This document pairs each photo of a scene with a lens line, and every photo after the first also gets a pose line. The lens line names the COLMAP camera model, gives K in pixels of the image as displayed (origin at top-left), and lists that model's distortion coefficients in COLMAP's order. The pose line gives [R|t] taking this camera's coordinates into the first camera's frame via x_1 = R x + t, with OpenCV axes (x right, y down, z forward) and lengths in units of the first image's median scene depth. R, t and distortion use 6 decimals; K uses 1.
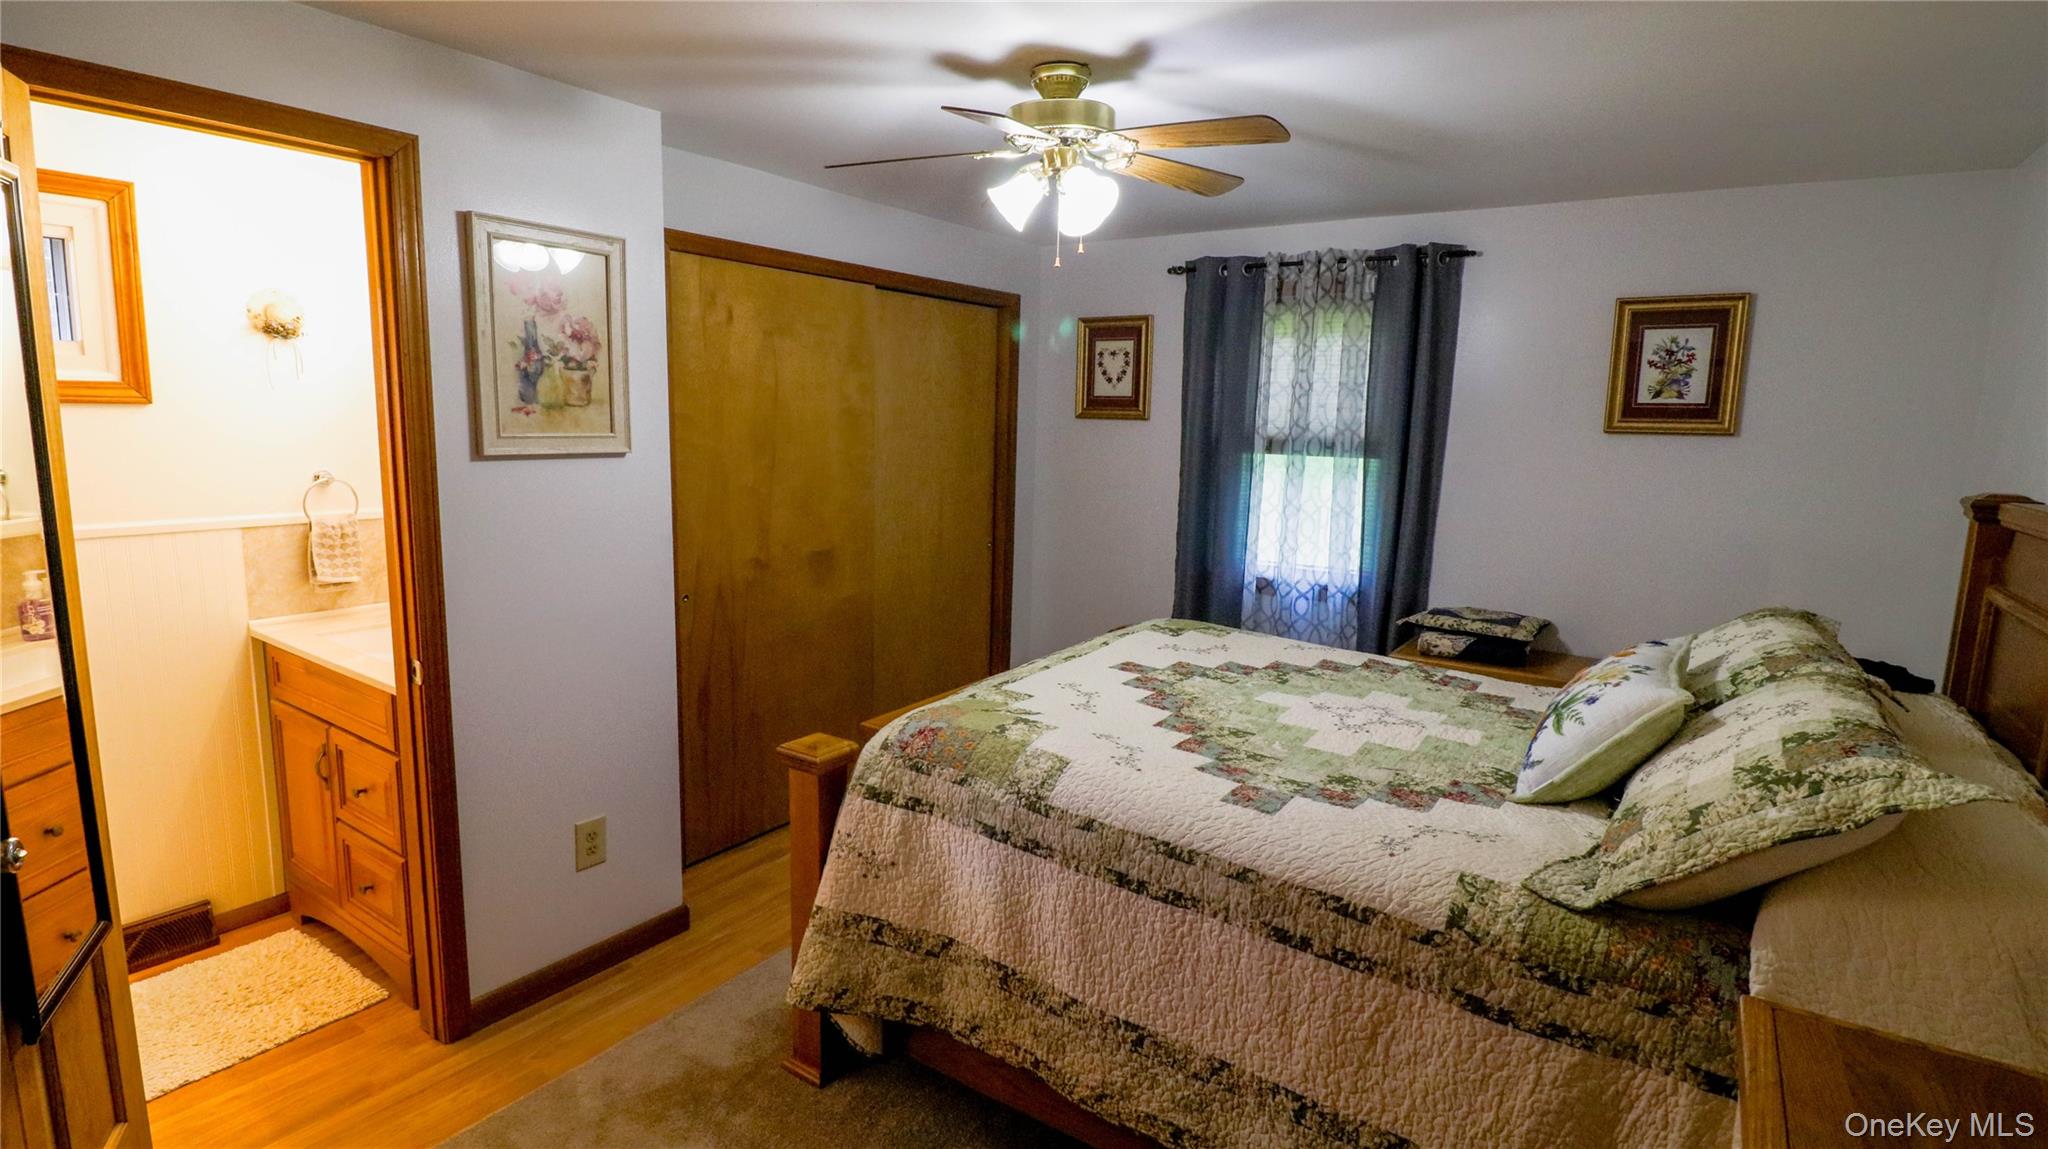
lens RADIAL K [[974.7, 0, 1018.0], [0, 974.7, 572.7], [0, 0, 1]] dist [0.002351, -0.016277]
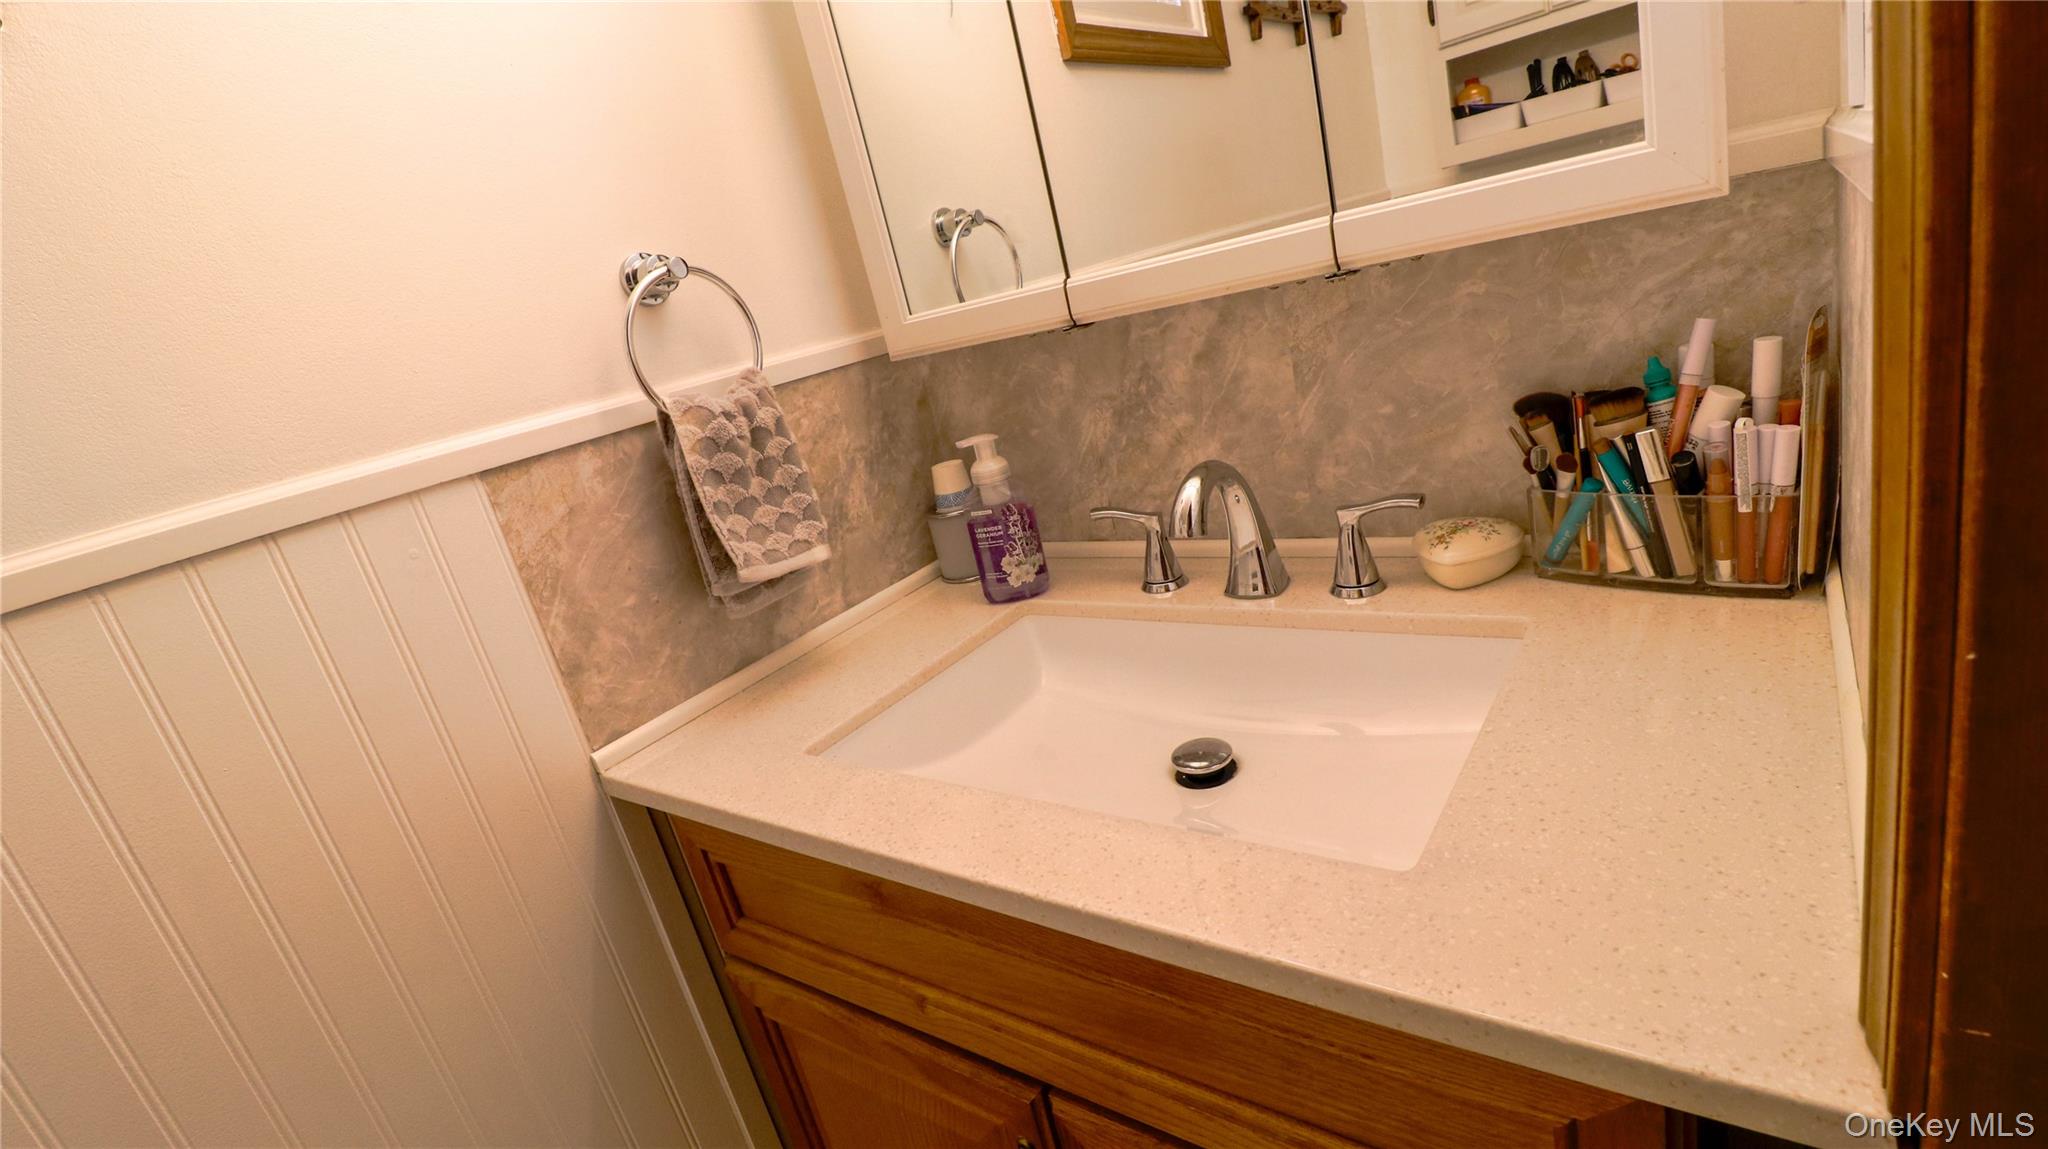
lens RADIAL K [[974.7, 0, 1018.0], [0, 974.7, 572.7], [0, 0, 1]] dist [0.002351, -0.016277]
pose [[0.962355, -0.237294, -0.132528, -0.583752], [0.252715, 0.960686, 0.114969, -0.009172], [0.100036, -0.144133, 0.984489, 0.685870]]
